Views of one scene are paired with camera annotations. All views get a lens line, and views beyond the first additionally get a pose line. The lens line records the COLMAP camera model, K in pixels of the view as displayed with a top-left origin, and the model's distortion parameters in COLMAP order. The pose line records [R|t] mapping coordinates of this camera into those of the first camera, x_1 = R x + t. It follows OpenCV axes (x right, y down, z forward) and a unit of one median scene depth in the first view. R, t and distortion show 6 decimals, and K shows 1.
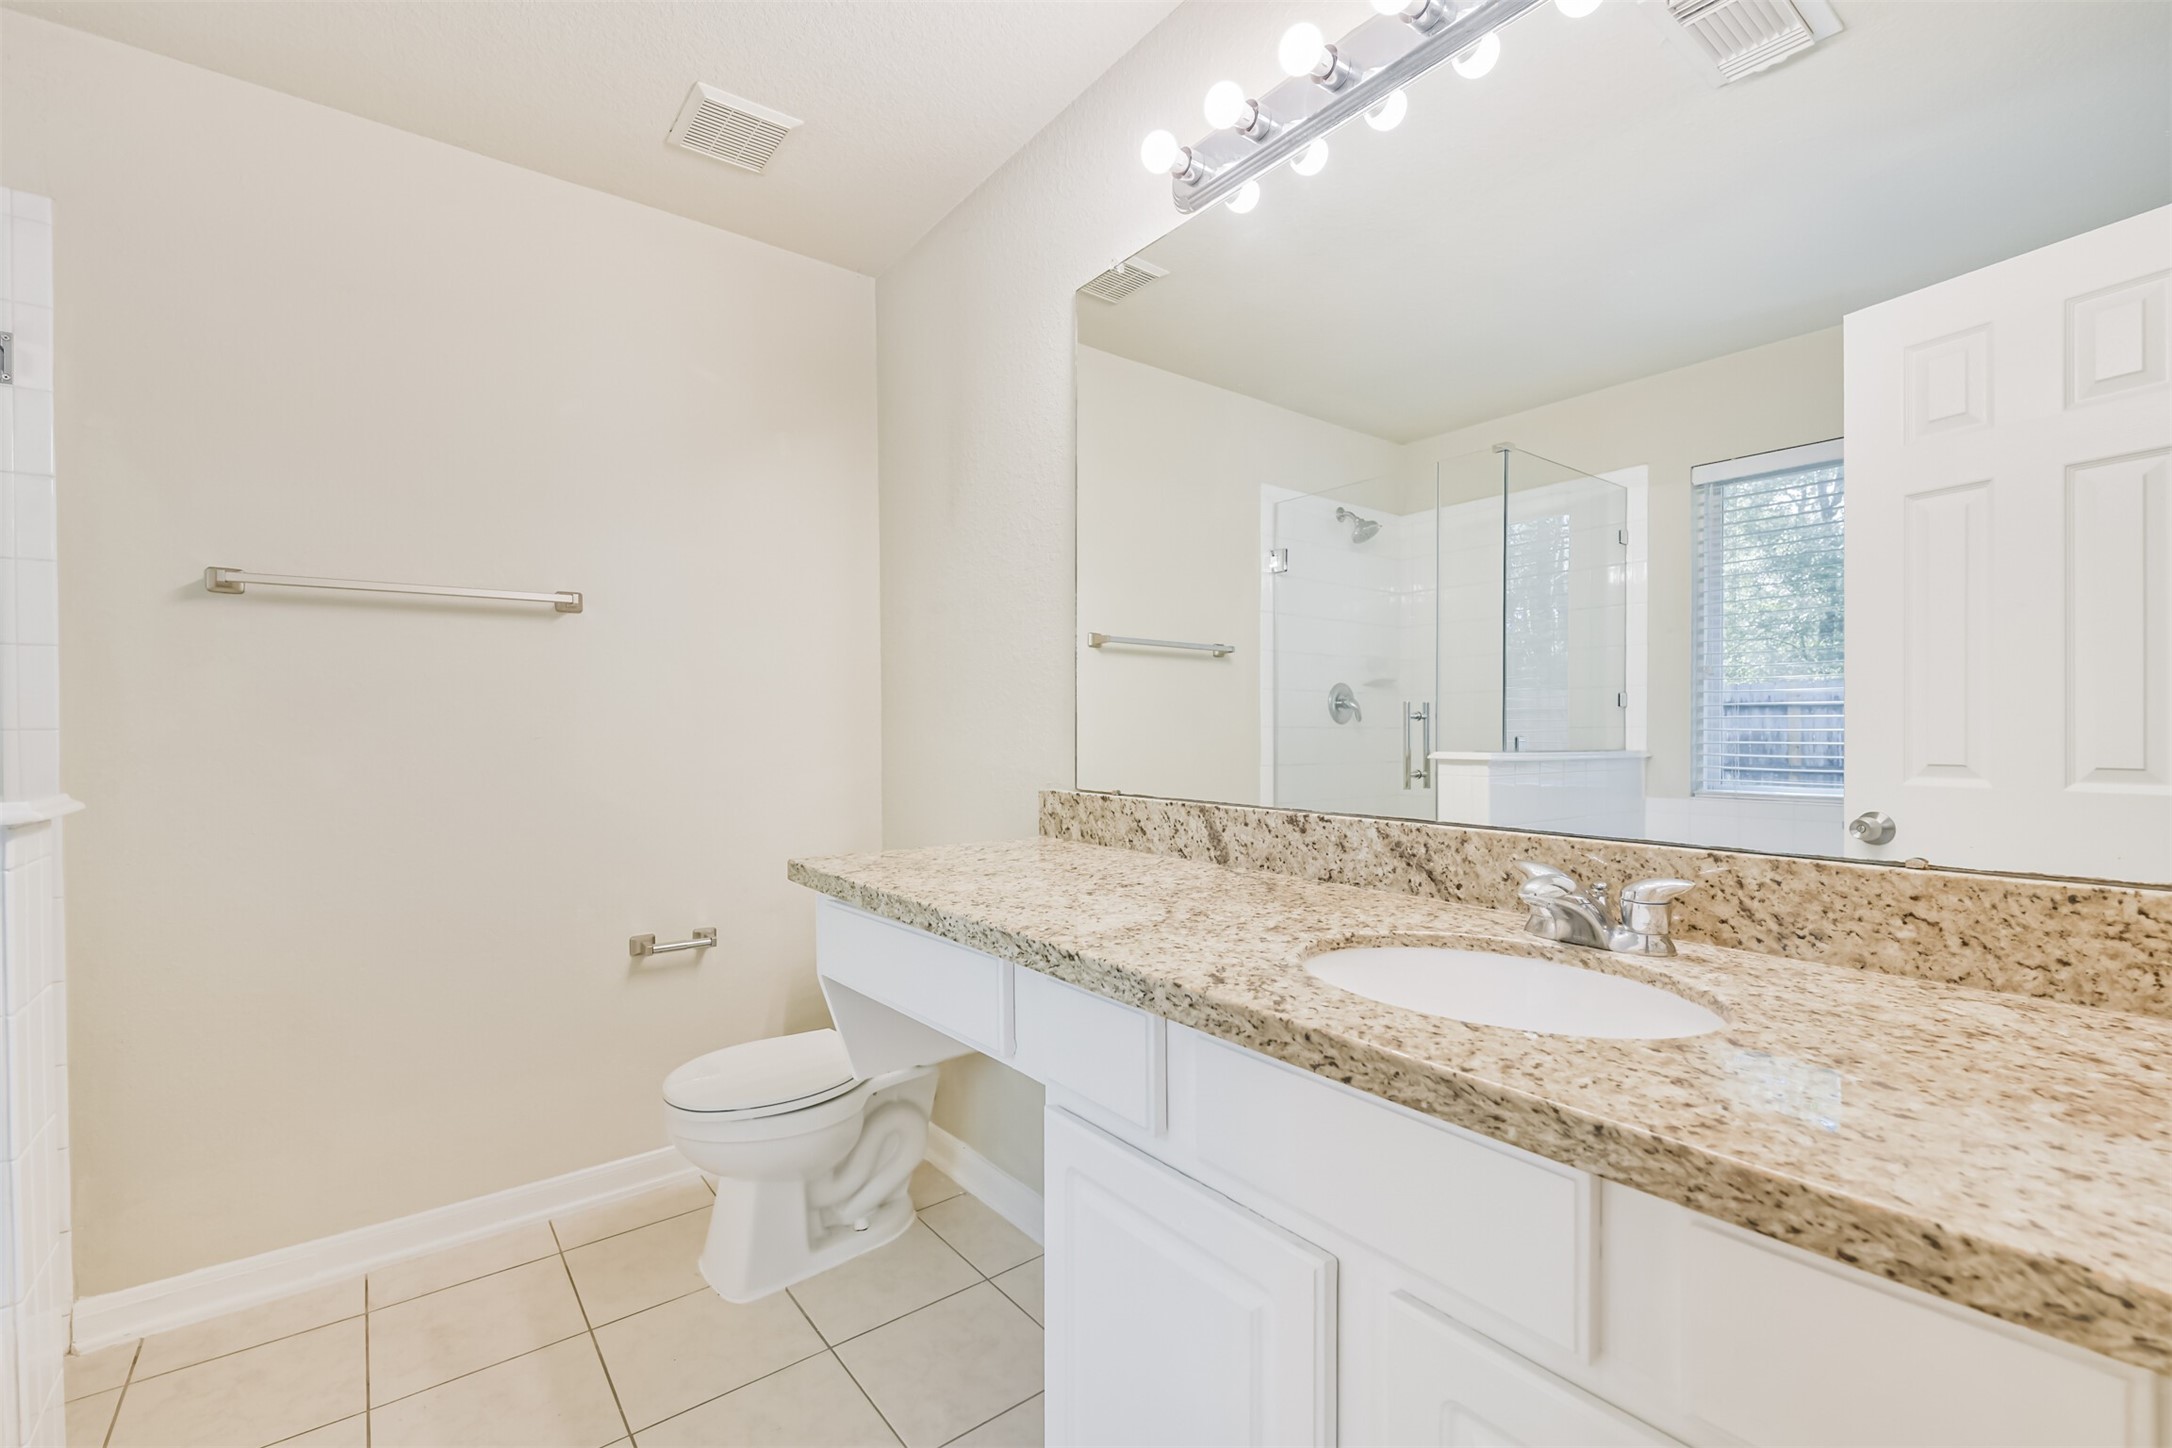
lens RADIAL K [[934.1, 0, 1087.3], [0, 934.1, 731.4], [0, 0, 1]] dist [0.019677, -0.009401]
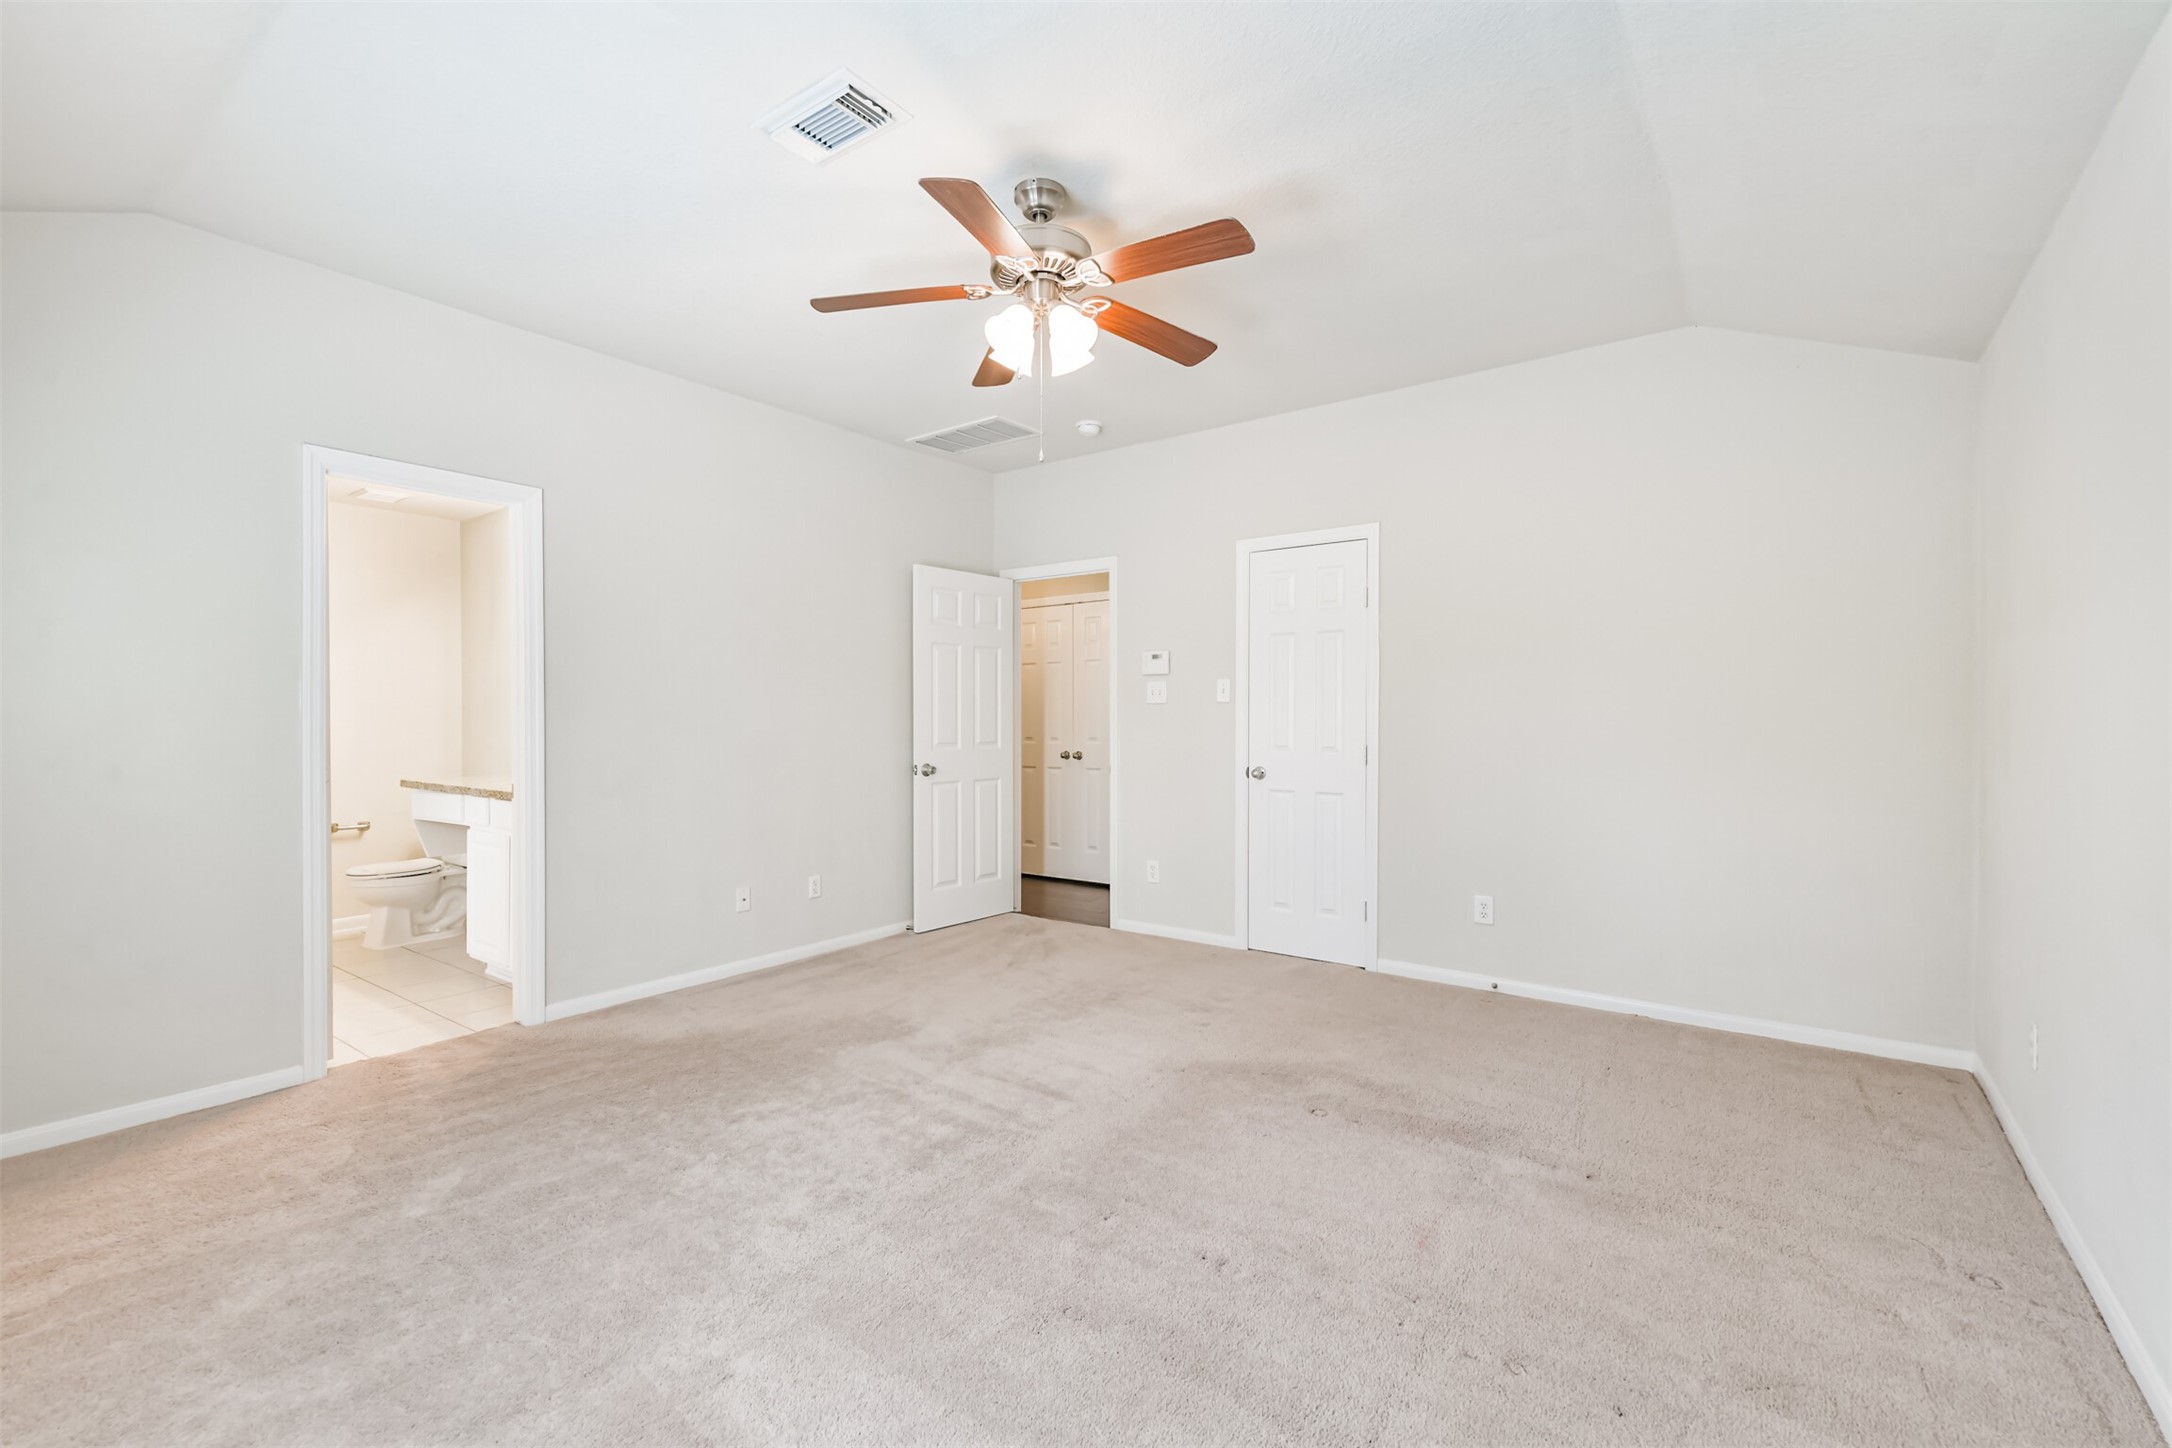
lens RADIAL K [[934.1, 0, 1089.8], [0, 934.1, 725.7], [0, 0, 1]] dist [0.019677, -0.009401]
pose [[0.959992, 0.005638, 0.279969, 0.743942], [-0.002505, 0.999930, -0.011546, -0.005080], [-0.280015, 0.010383, 0.959940, -1.958823]]
